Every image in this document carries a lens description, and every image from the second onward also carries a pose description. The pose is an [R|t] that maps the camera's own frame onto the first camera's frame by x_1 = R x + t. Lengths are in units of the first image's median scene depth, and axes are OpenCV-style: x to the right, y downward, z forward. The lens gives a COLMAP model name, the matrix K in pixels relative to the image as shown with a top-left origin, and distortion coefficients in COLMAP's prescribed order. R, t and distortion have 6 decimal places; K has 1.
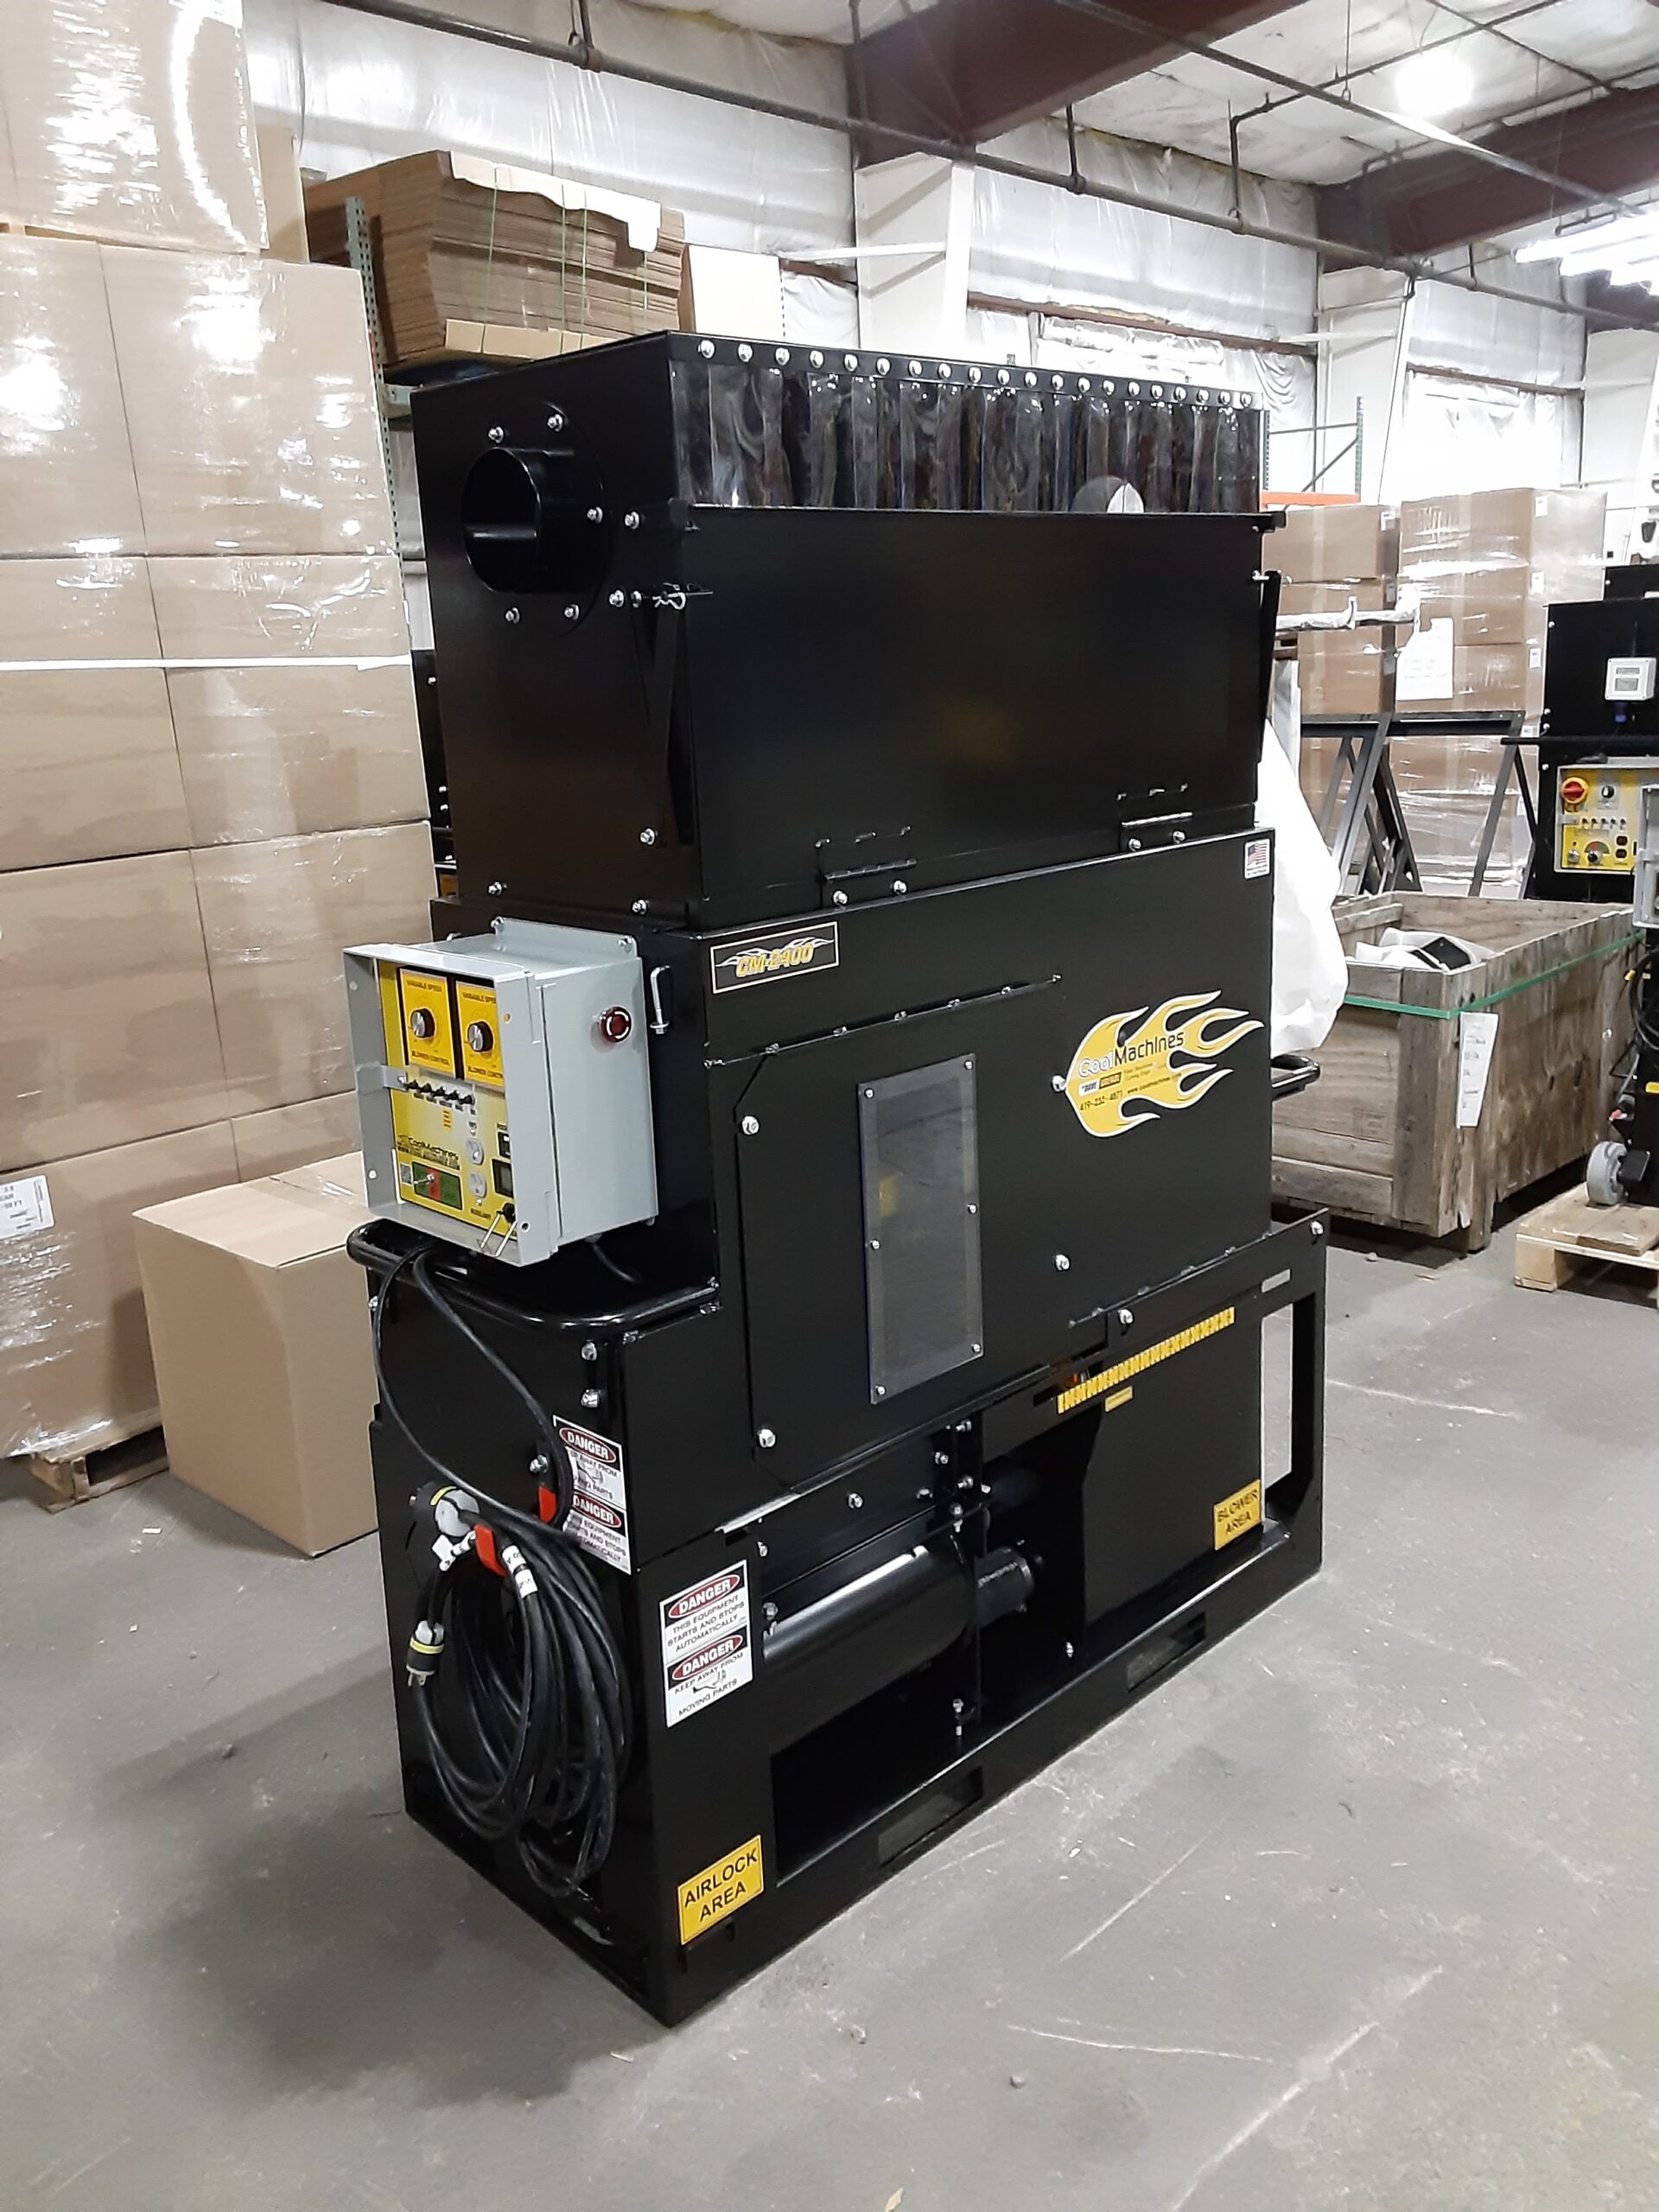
lens RADIAL K [[1762.5, 0, 846.9], [0, 1762.5, 1104.5], [0, 0, 1]] dist [0.112724, -0.124179]
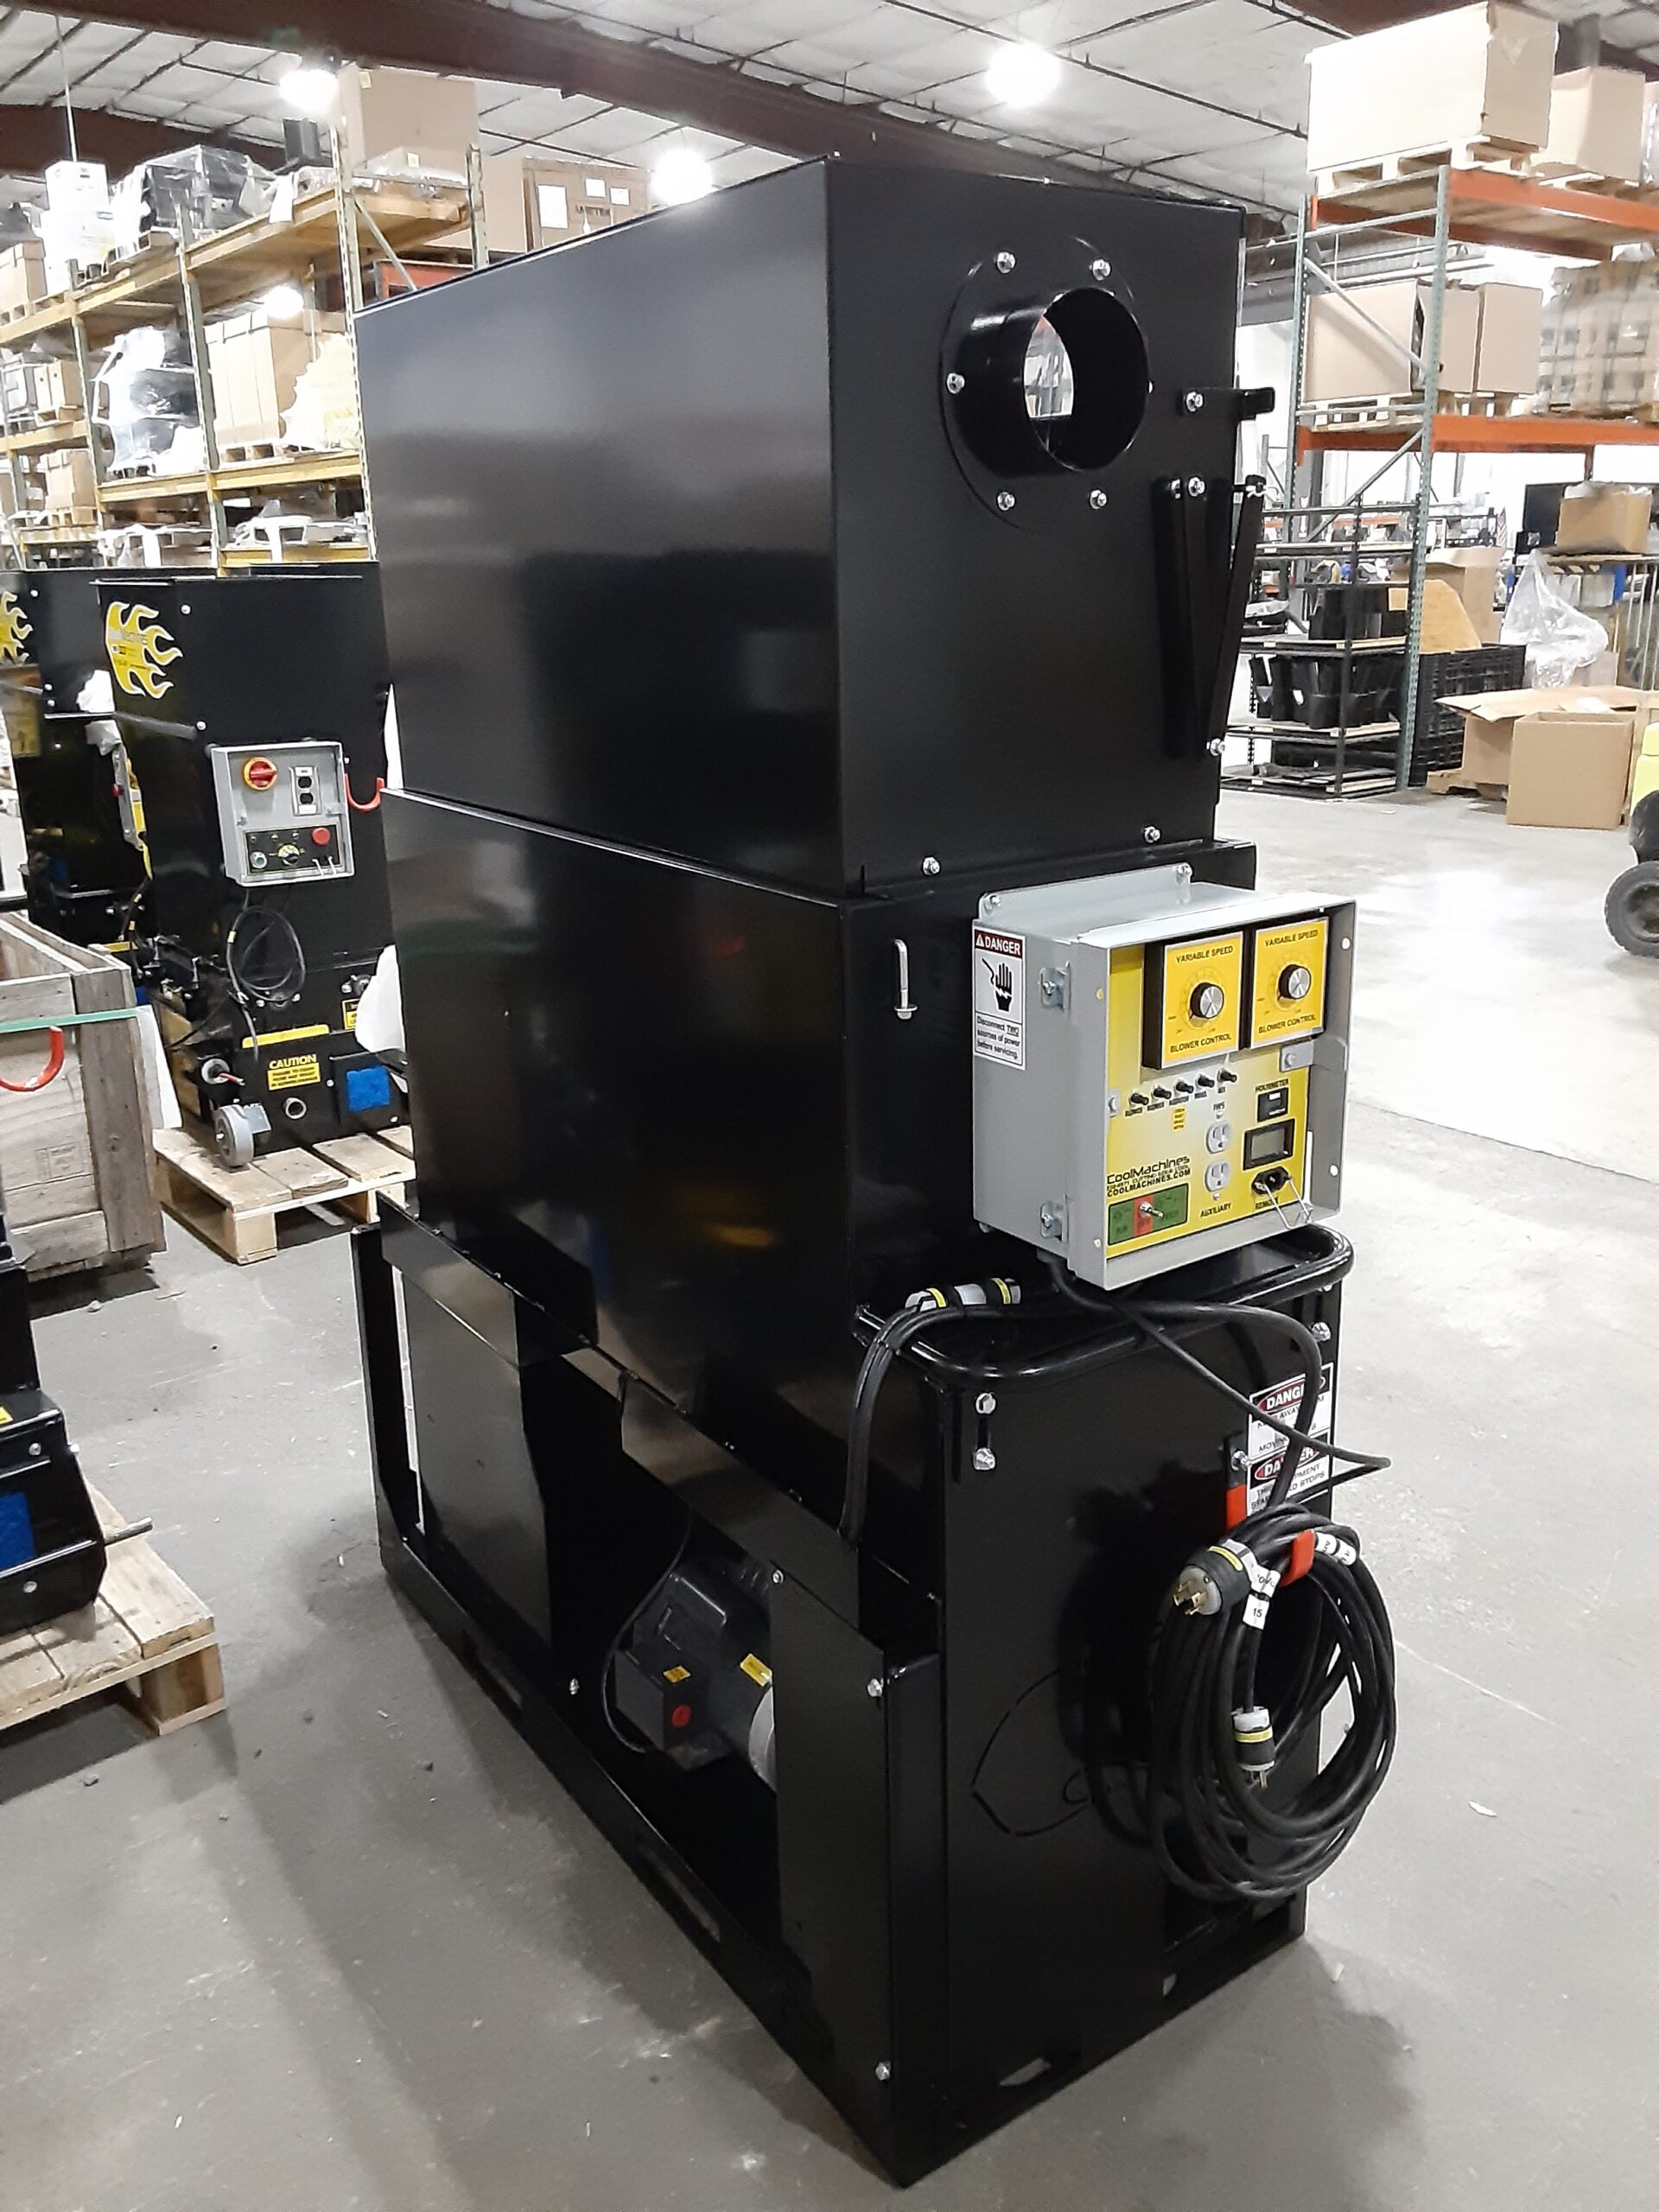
lens RADIAL K [[1762.5, 0, 846.9], [0, 1762.5, 1104.5], [0, 0, 1]] dist [0.112724, -0.124179]
pose [[0.150220, -0.254646, 0.955296, -0.960087], [0.263355, 0.941655, 0.209597, -0.195891], [-0.952931, 0.220096, 0.208517, 0.909083]]
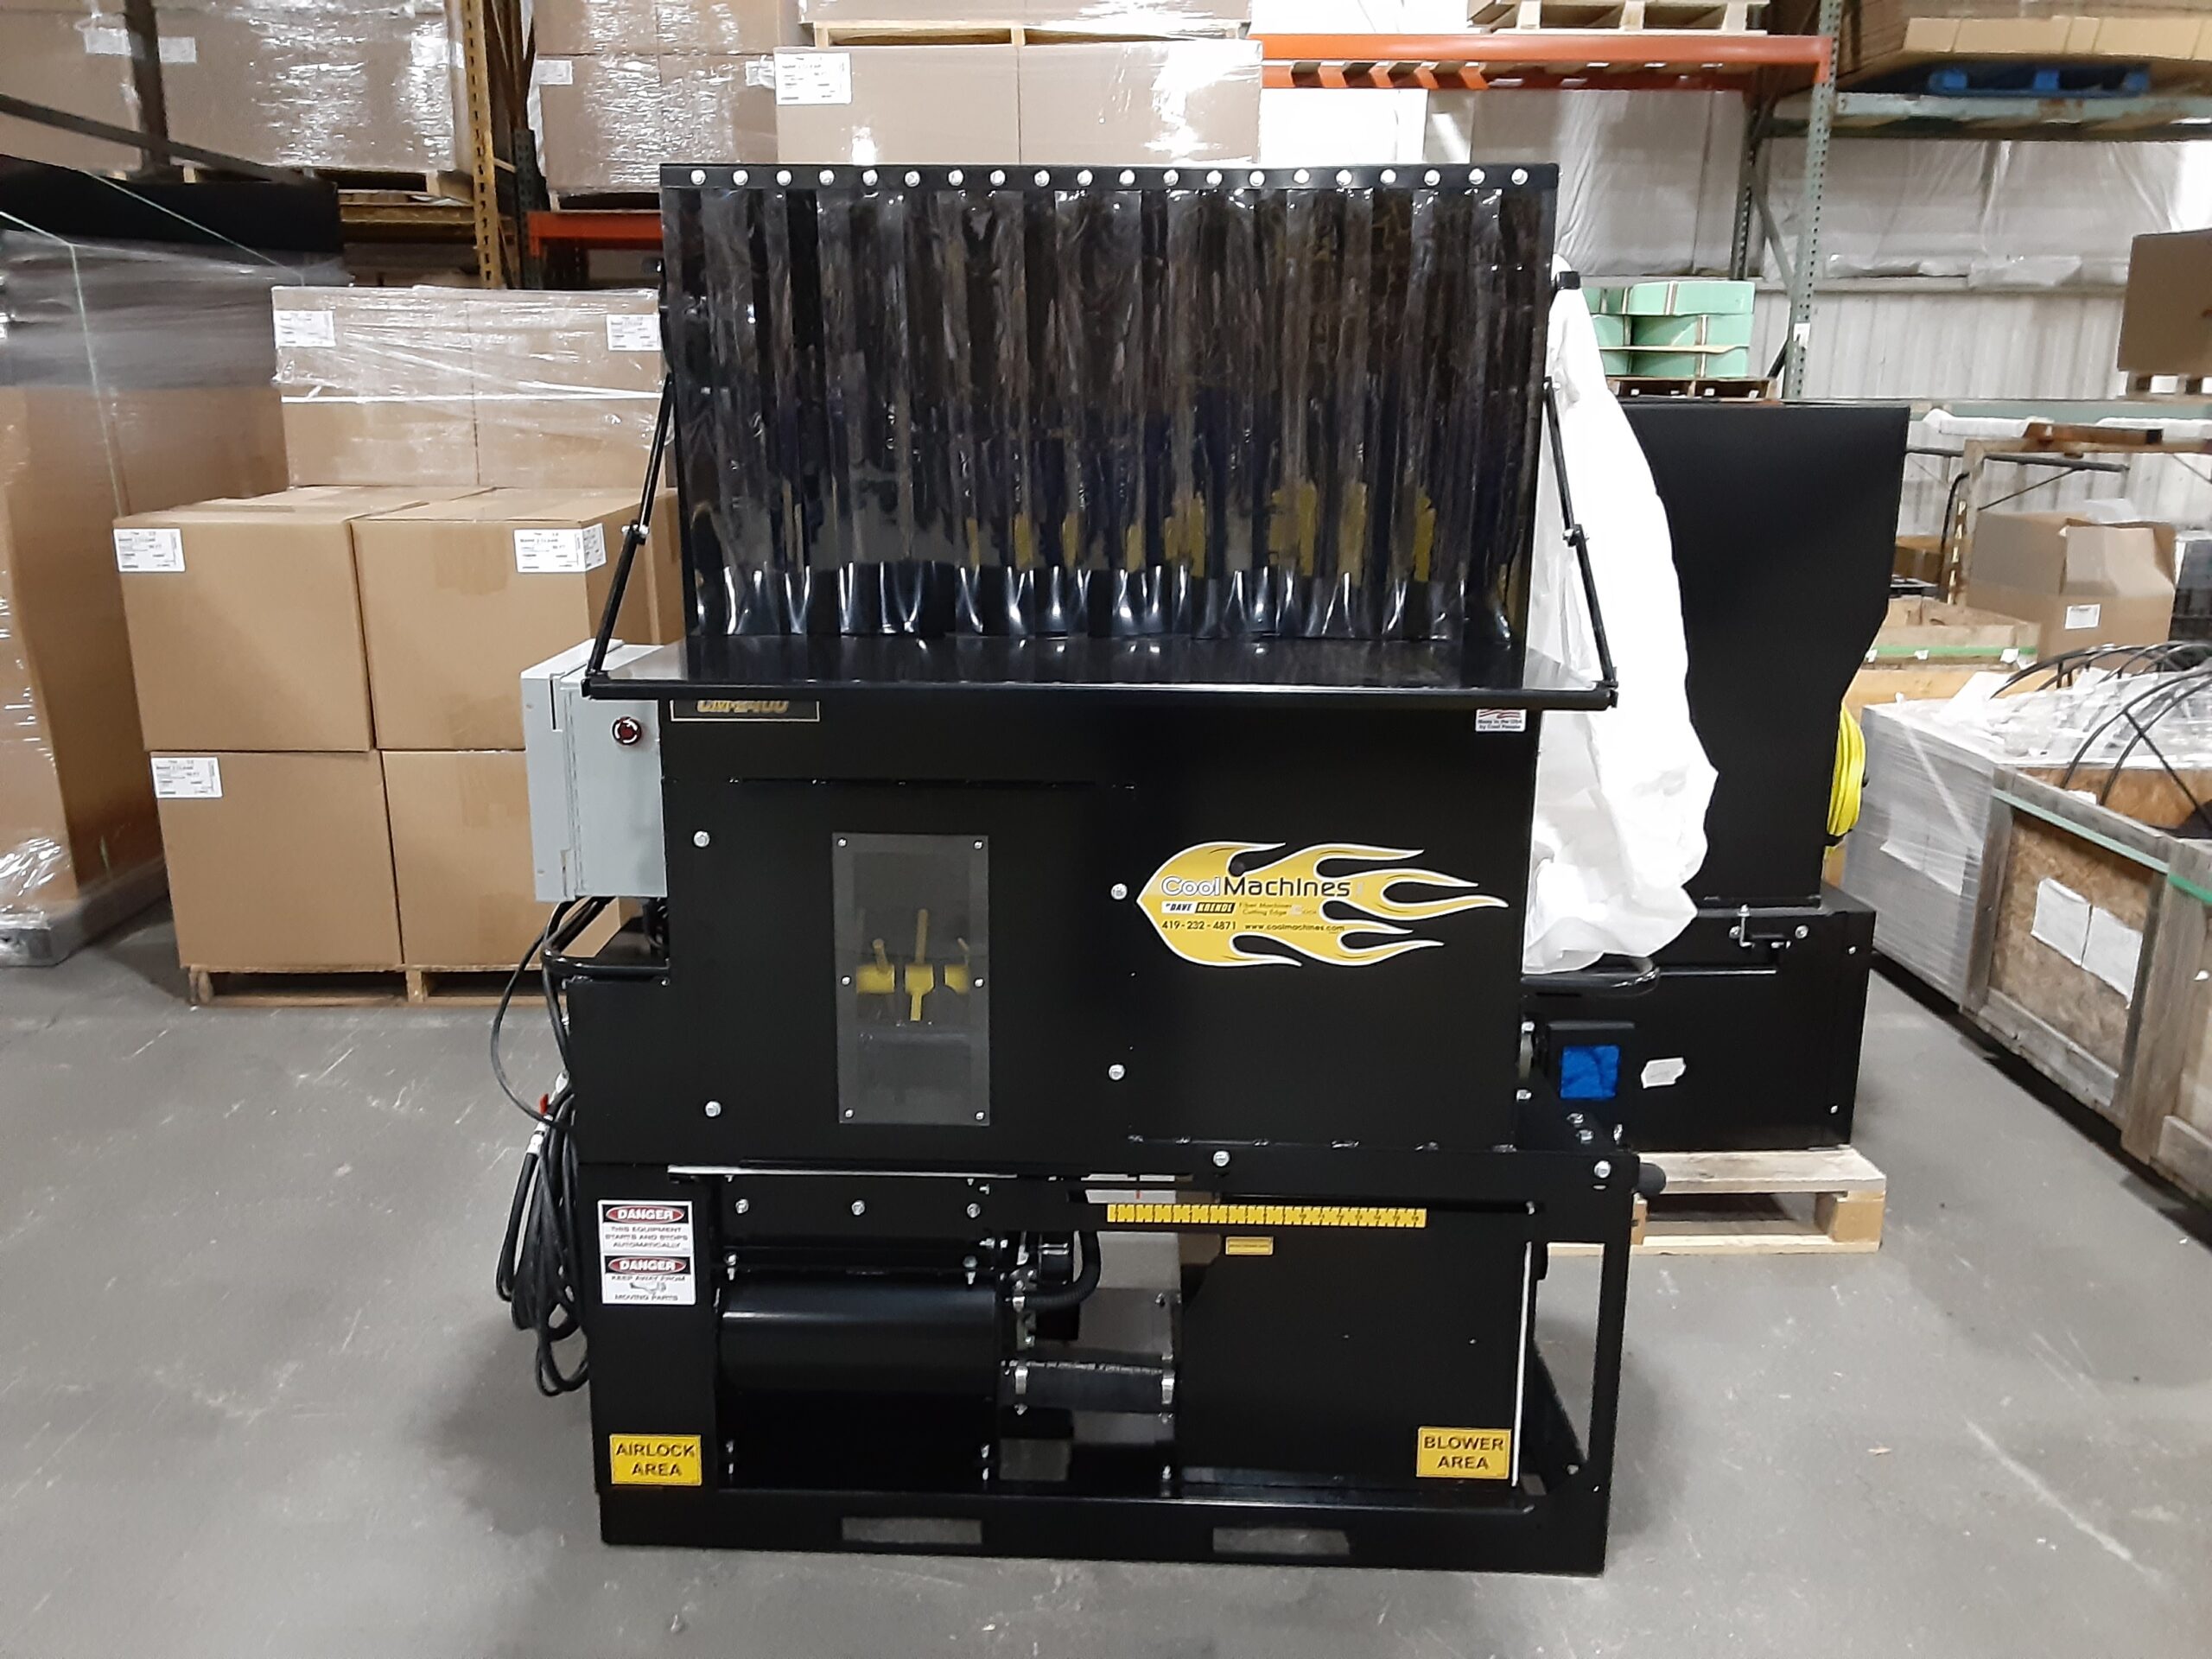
lens RADIAL K [[1763.0, 0, 1081.5], [0, 1763.0, 855.3], [0, 0, 1]] dist [0.151893, -0.207839]
pose [[0.690236, 0.235696, -0.684121, 0.841711], [-0.217510, 0.969319, 0.114500, -0.152029], [0.690119, 0.069771, 0.720325, 0.298256]]
